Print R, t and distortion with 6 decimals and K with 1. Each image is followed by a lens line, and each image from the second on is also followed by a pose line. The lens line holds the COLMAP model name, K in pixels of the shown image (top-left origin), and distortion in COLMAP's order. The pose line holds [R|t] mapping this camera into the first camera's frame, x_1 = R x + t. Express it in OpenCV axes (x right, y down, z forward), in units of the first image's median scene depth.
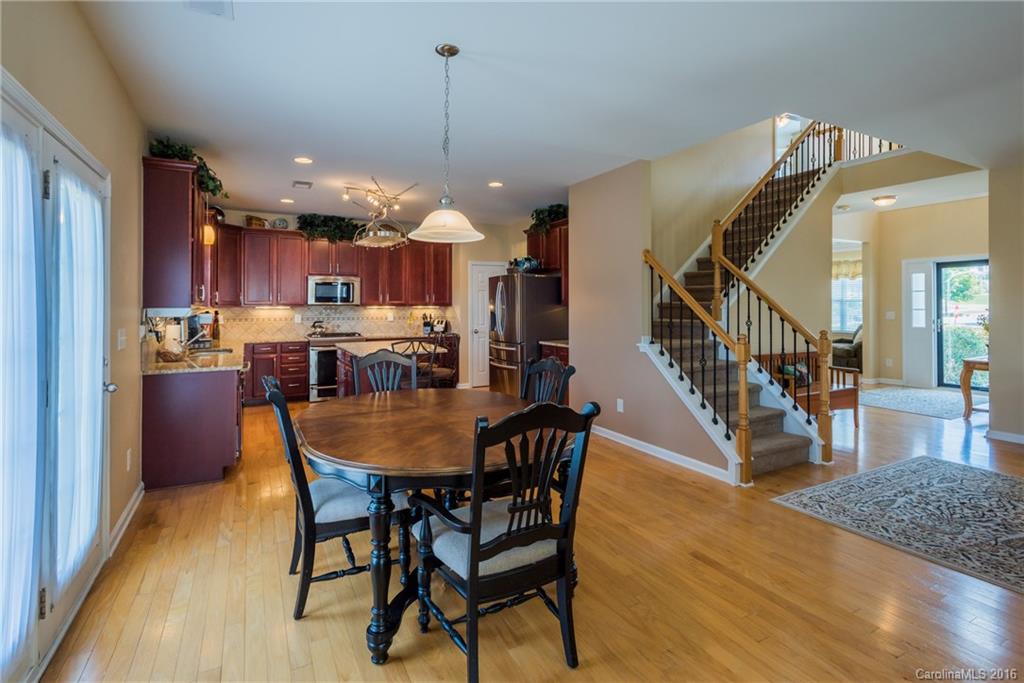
lens RADIAL K [[490.1, 0, 514.6], [0, 490.1, 296.8], [0, 0, 1]] dist [0.002278, 0.000298]
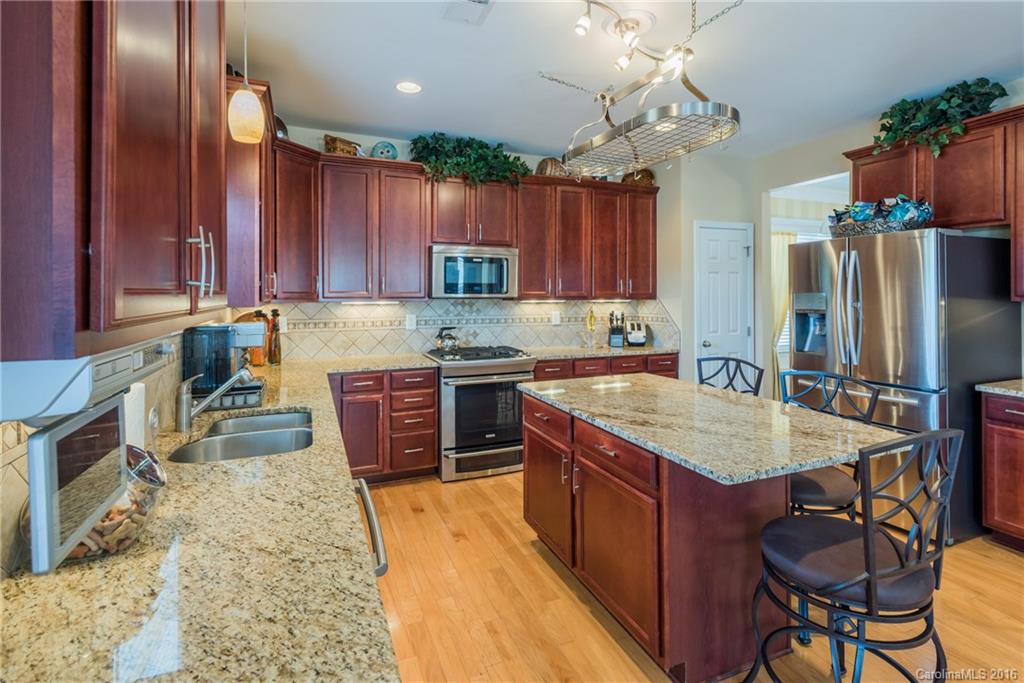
lens RADIAL K [[488.3, 0, 509.4], [0, 488.3, 293.2], [0, 0, 1]] dist [-0.001220, -0.000055]
pose [[0.994352, 0.001300, -0.106129, -0.273032], [0.000503, 0.999856, 0.016955, 0.001490], [0.106136, -0.016913, 0.994208, 0.457944]]
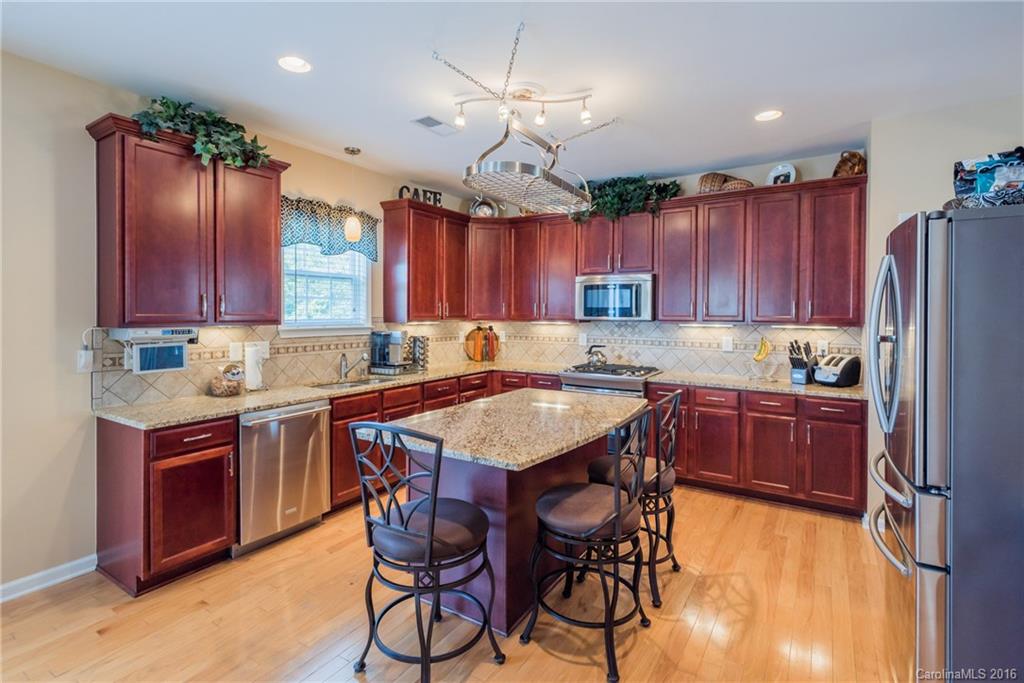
lens RADIAL K [[487.9, 0, 508.8], [0, 487.9, 315.9], [0, 0, 1]] dist [0.001675, 0.000000]
pose [[0.484443, 0.007420, -0.874791, 0.110582], [0.008197, 0.999882, 0.013020, 0.001398], [0.874784, -0.013478, 0.484325, 0.588096]]
